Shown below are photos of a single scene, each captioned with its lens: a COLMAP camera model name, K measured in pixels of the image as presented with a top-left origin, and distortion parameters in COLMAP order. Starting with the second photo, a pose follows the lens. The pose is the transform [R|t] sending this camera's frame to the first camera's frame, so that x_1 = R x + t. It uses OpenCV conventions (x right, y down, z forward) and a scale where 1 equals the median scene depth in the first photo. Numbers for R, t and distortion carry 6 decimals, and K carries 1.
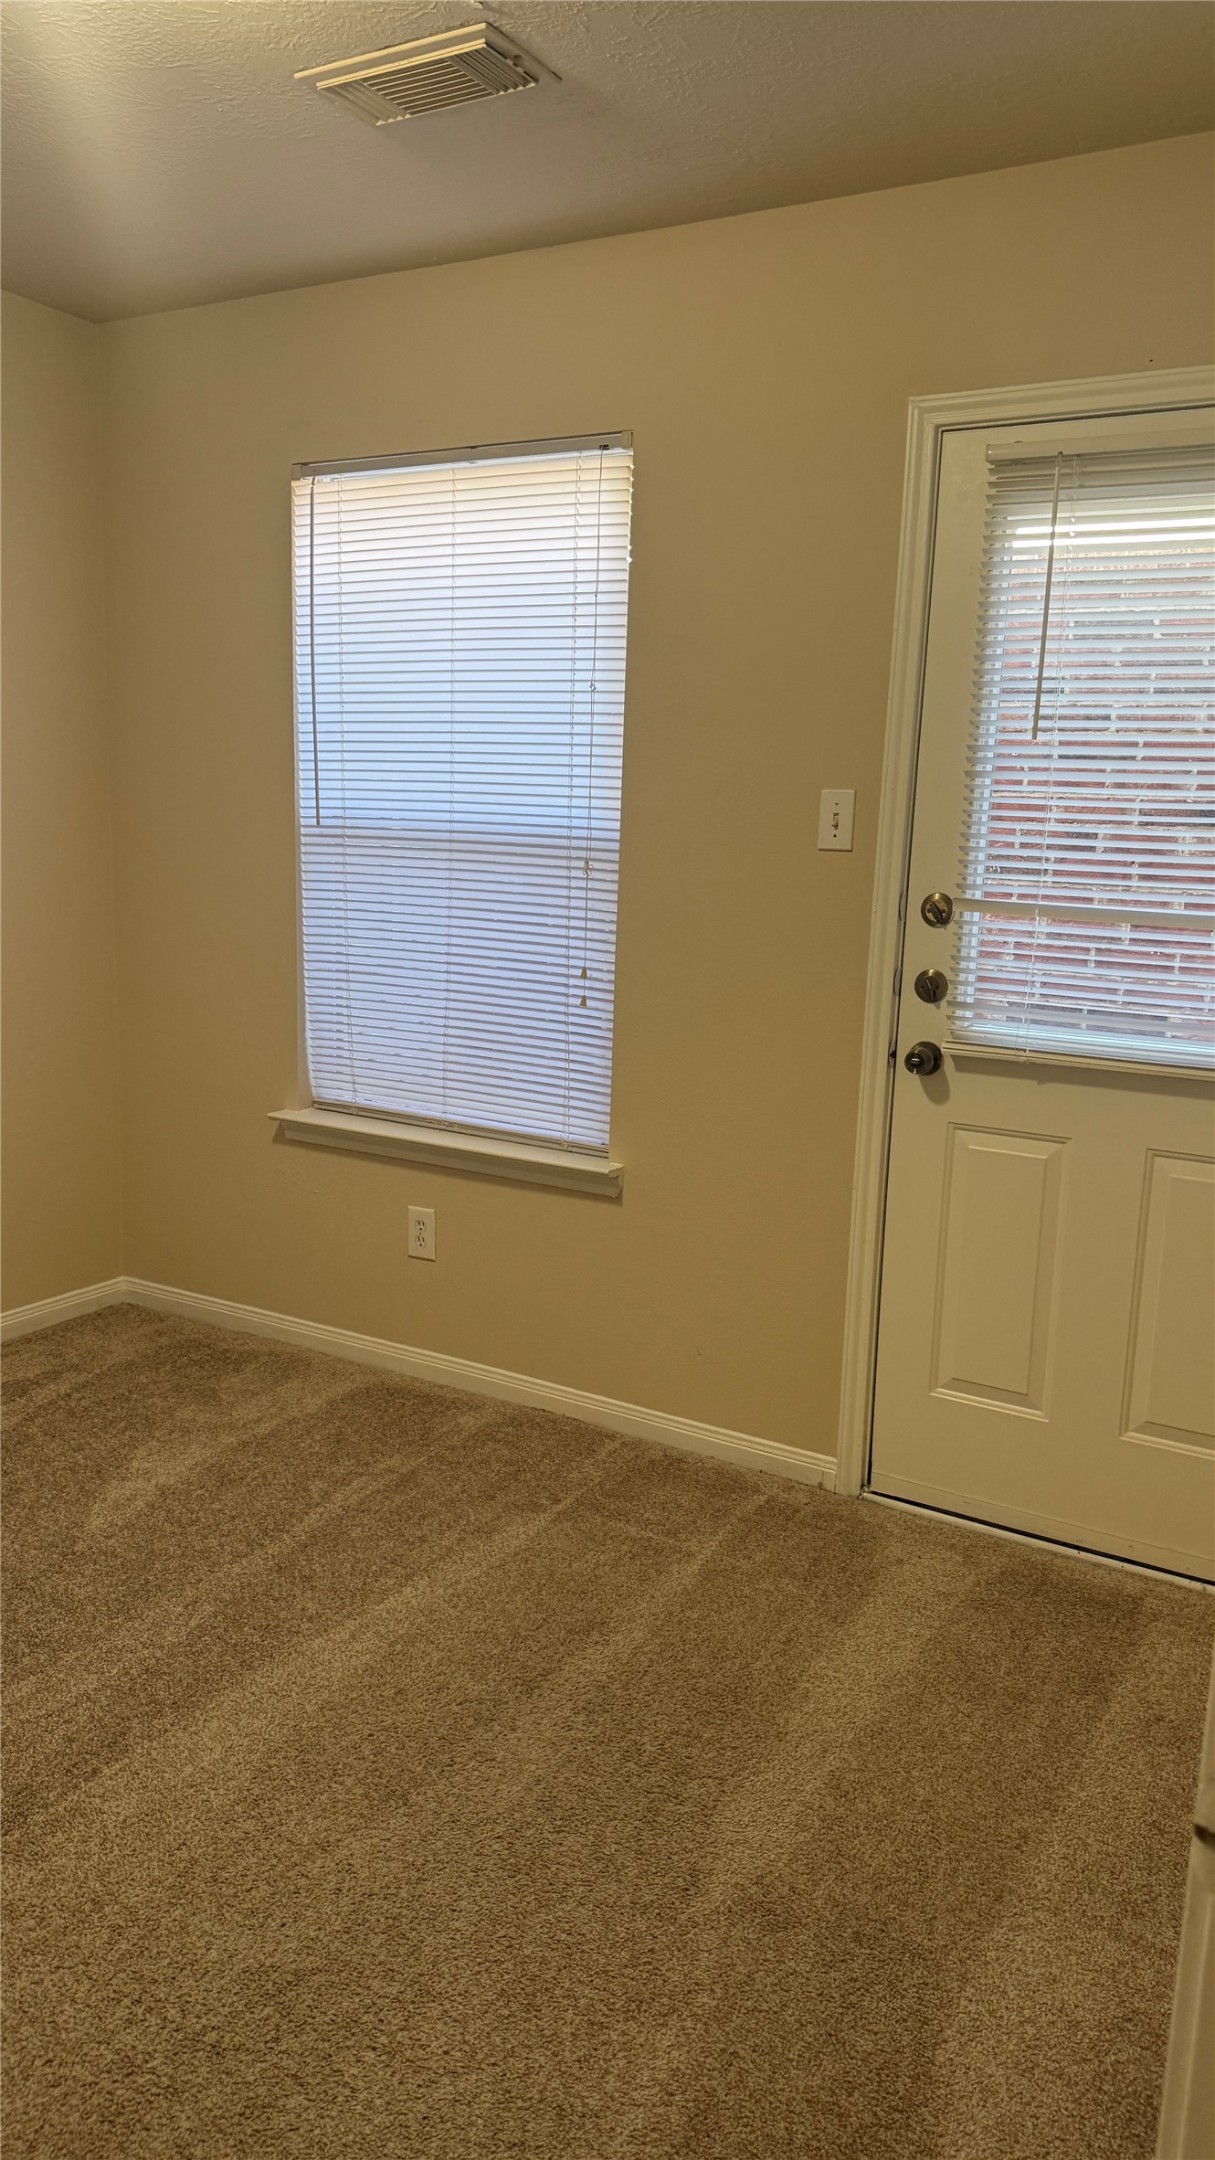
lens RADIAL K [[1559.9, 0, 605.7], [0, 1559.9, 1079.6], [0, 0, 1]] dist [0.000147, 0.003982]
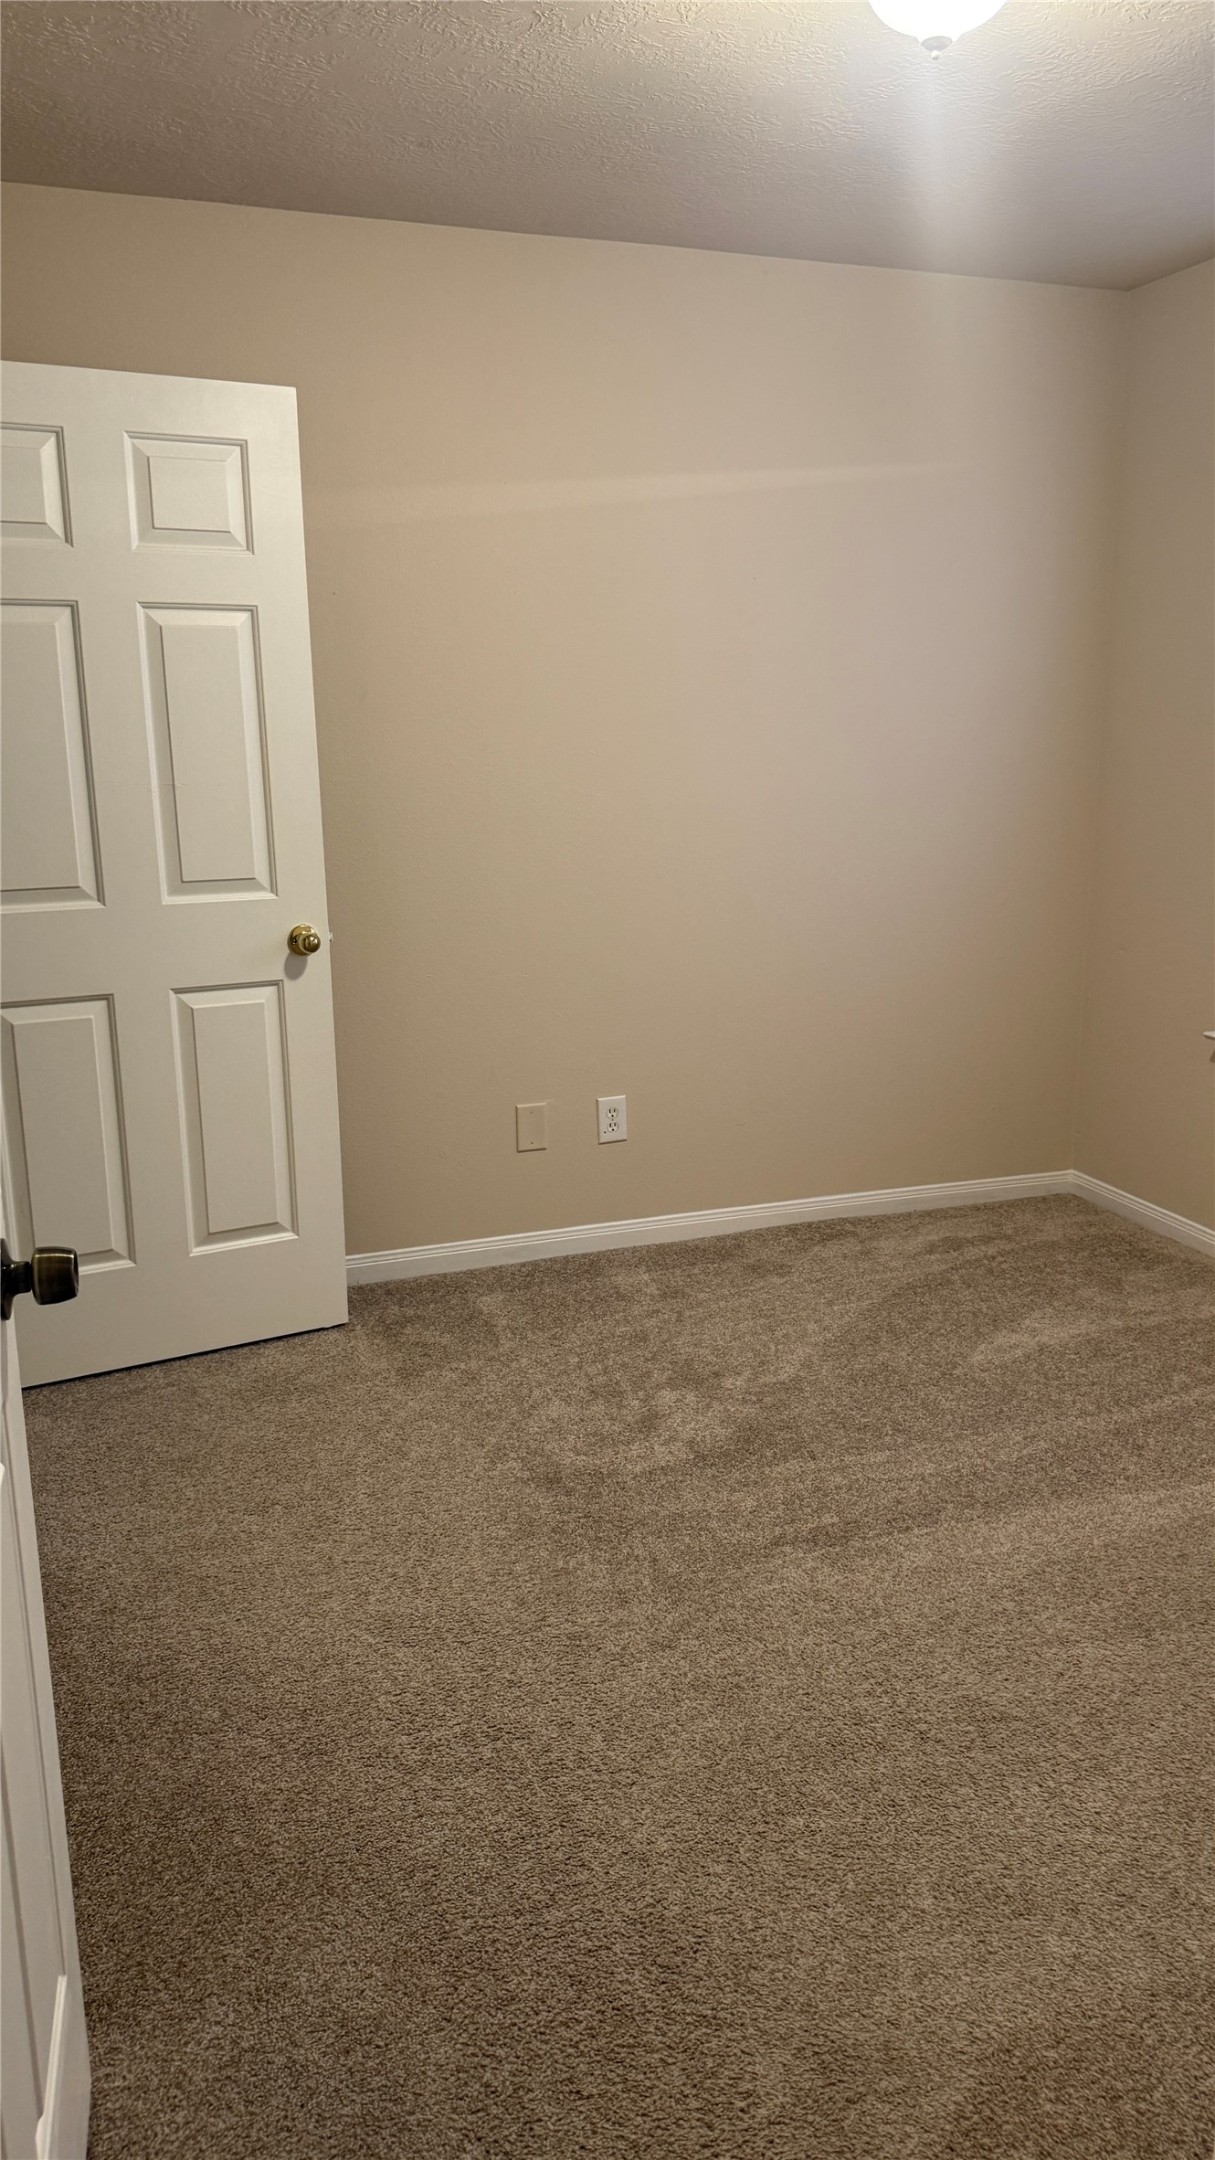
lens RADIAL K [[1559.9, 0, 613.3], [0, 1559.9, 1087.1], [0, 0, 1]] dist [0.000147, 0.003982]
pose [[0.772793, 0.127973, -0.621622, 0.158751], [-0.098614, 0.991776, 0.081581, 0.014399], [0.626951, -0.001745, 0.779057, -0.078690]]
